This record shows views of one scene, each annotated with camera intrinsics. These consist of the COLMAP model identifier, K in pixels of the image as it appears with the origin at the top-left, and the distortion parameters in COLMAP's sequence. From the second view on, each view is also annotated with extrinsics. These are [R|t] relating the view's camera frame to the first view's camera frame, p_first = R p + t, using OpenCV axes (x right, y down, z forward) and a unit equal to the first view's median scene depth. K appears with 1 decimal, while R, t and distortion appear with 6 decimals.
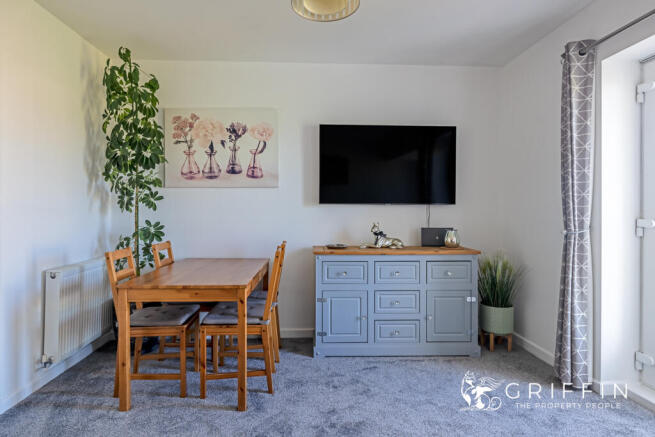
lens RADIAL K [[369.0, 0, 327.2], [0, 369.0, 212.2], [0, 0, 1]] dist [0.000396, 0.000510]
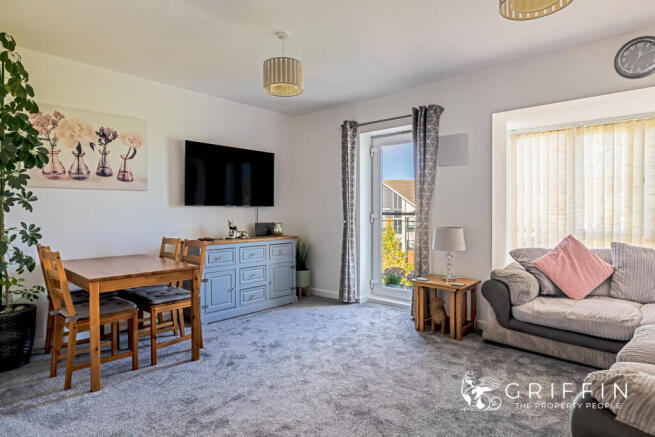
lens RADIAL K [[369.0, 0, 327.5], [0, 369.0, 220.6], [0, 0, 1]] dist [0.000396, 0.000510]
pose [[0.699462, -0.023945, 0.714268, -0.613003], [0.009873, 0.999667, 0.023844, 0.002757], [-0.714601, -0.009626, 0.699466, -0.198524]]
